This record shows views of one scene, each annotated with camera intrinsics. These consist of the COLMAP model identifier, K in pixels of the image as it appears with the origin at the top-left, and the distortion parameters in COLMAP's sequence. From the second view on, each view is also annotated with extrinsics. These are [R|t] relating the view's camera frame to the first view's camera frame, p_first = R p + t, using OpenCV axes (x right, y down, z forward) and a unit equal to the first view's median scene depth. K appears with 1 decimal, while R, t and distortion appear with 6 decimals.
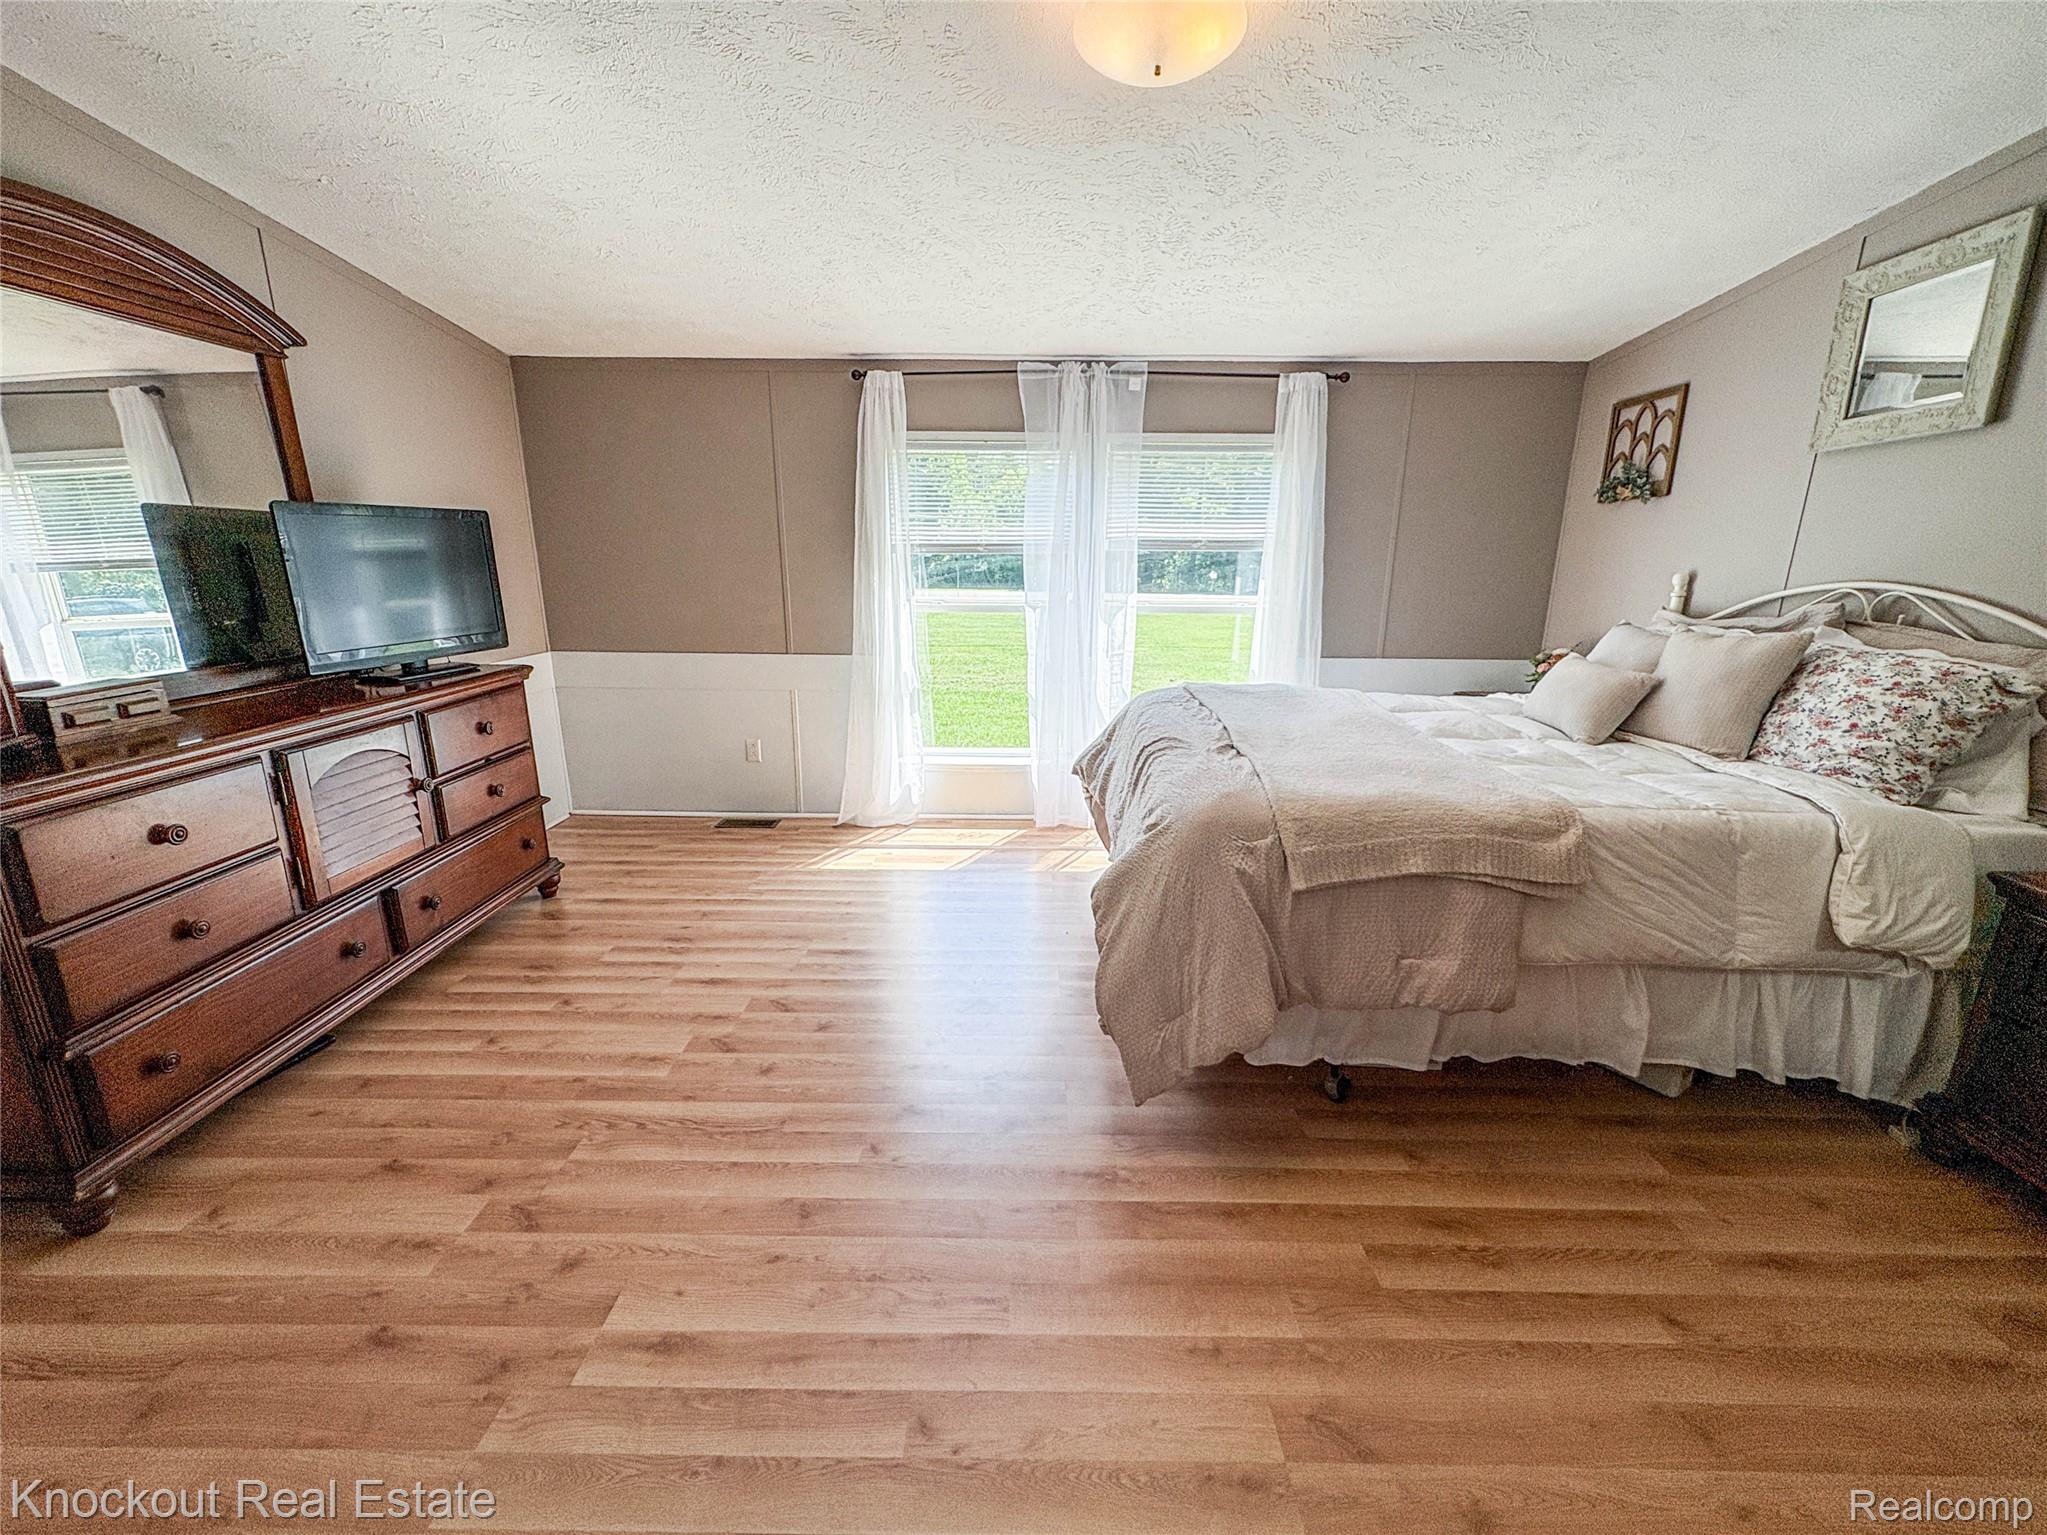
lens RADIAL K [[843.0, 0, 1024.1], [0, 843.0, 768.7], [0, 0, 1]] dist [-0.000089, 0.000146]
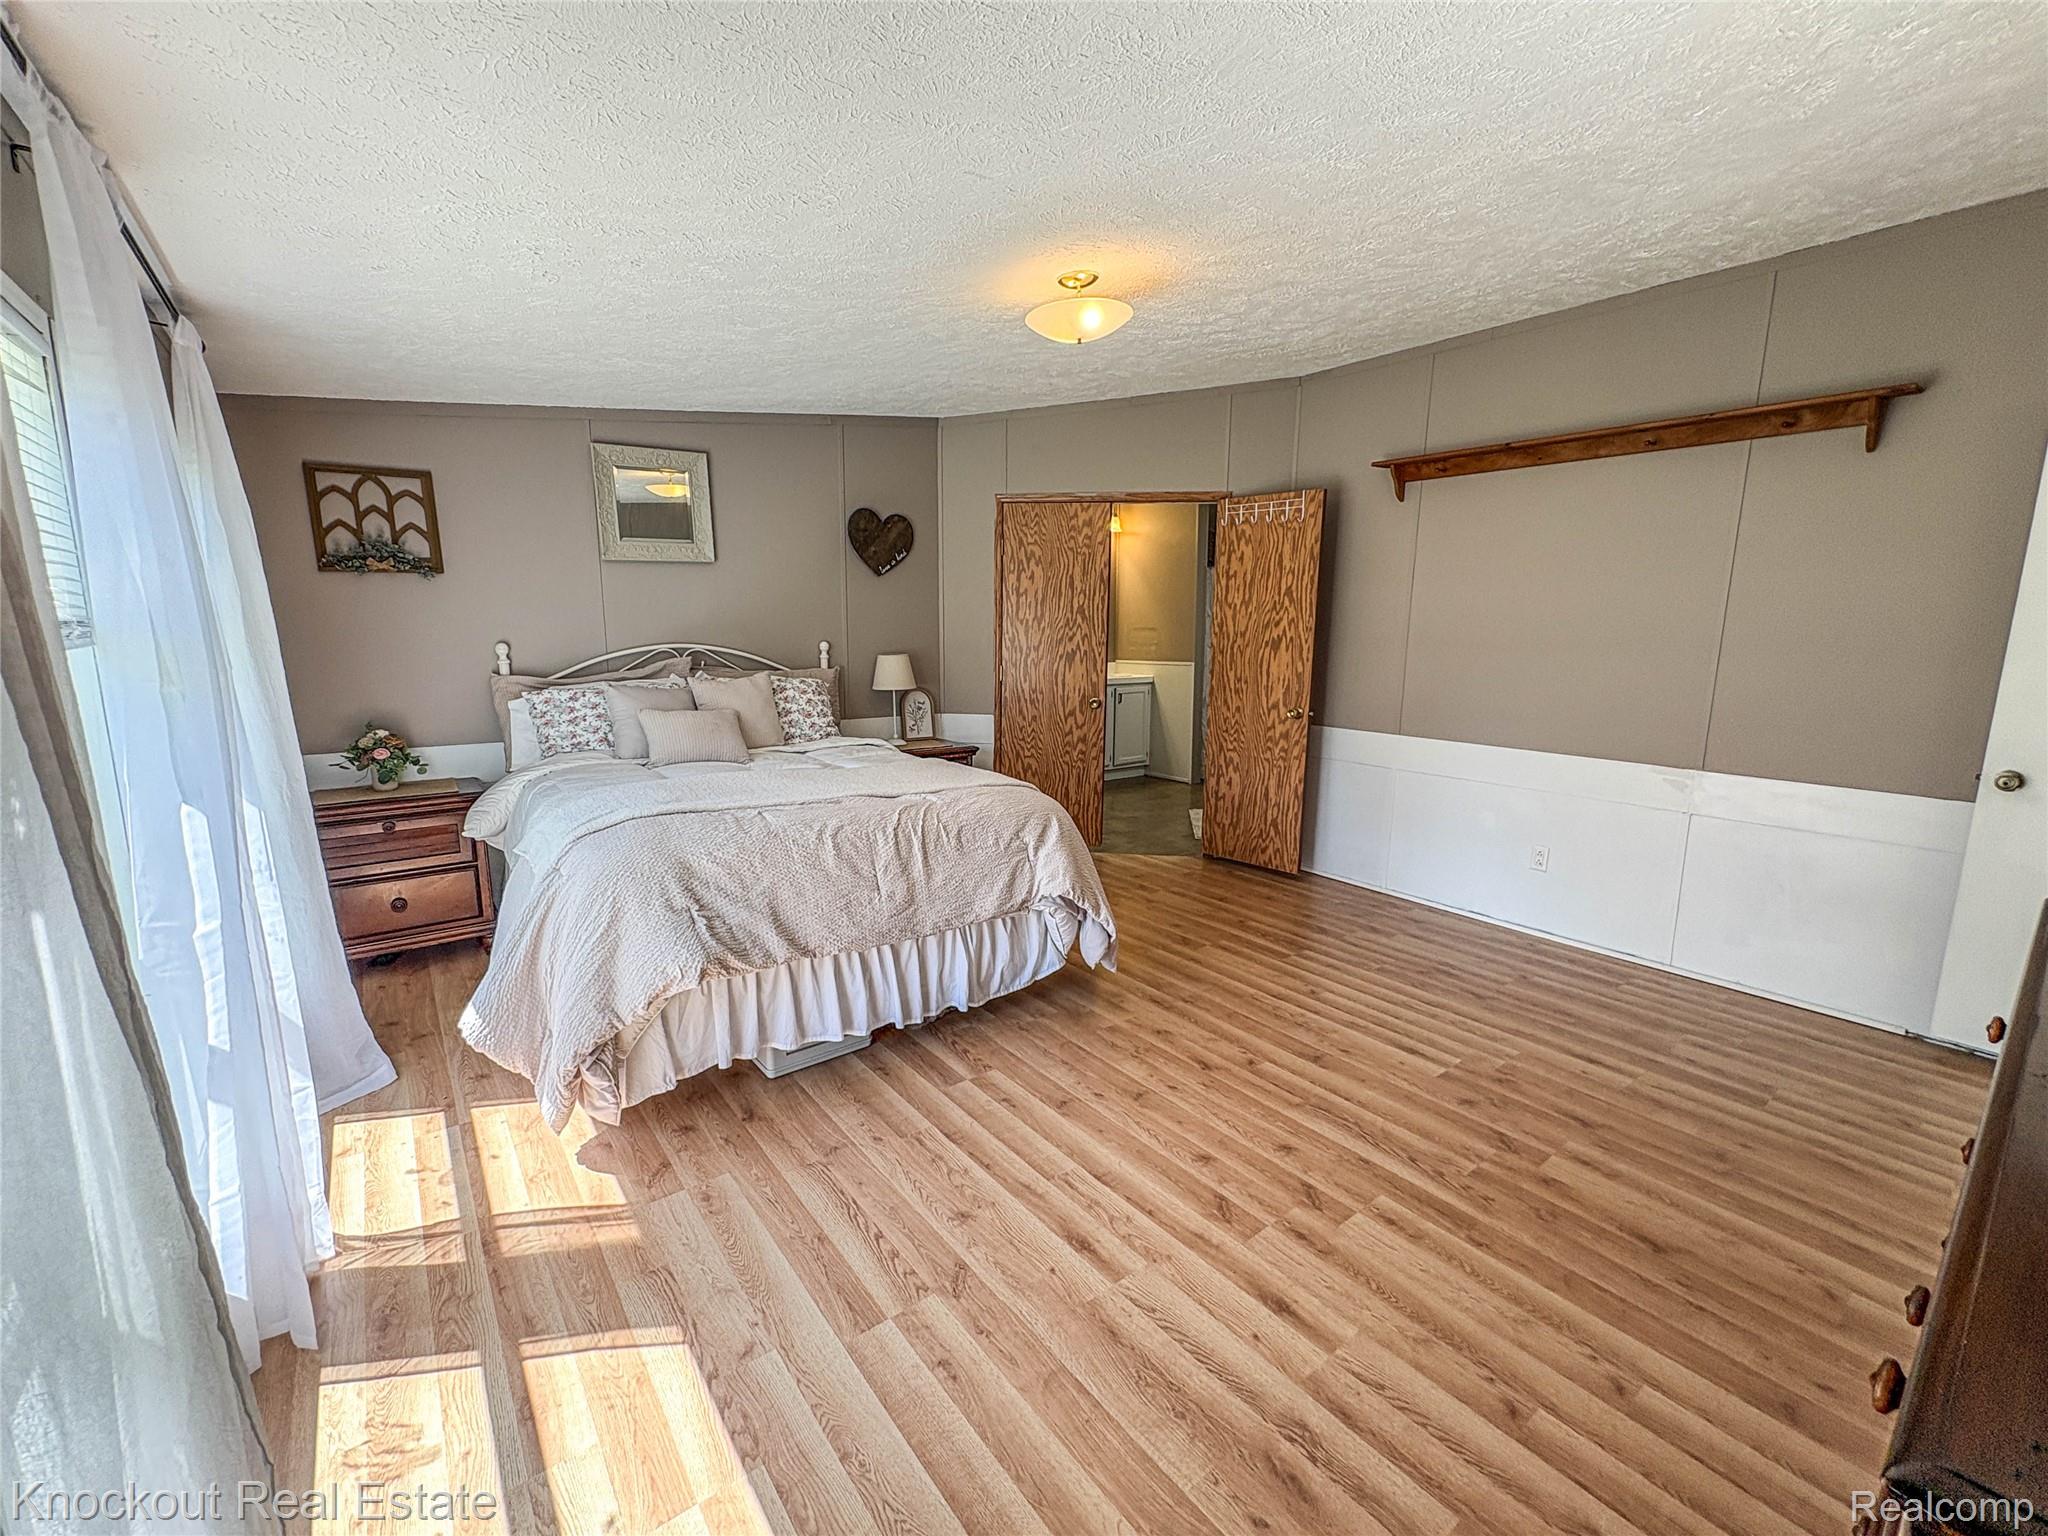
lens RADIAL K [[843.4, 0, 1024.6], [0, 843.4, 769.2], [0, 0, 1]] dist [-0.000089, 0.000146]
pose [[-0.619038, -0.145948, 0.771681, -0.727110], [0.184244, 0.928172, 0.323344, -0.395534], [-0.763444, 0.342340, -0.547683, 1.441503]]
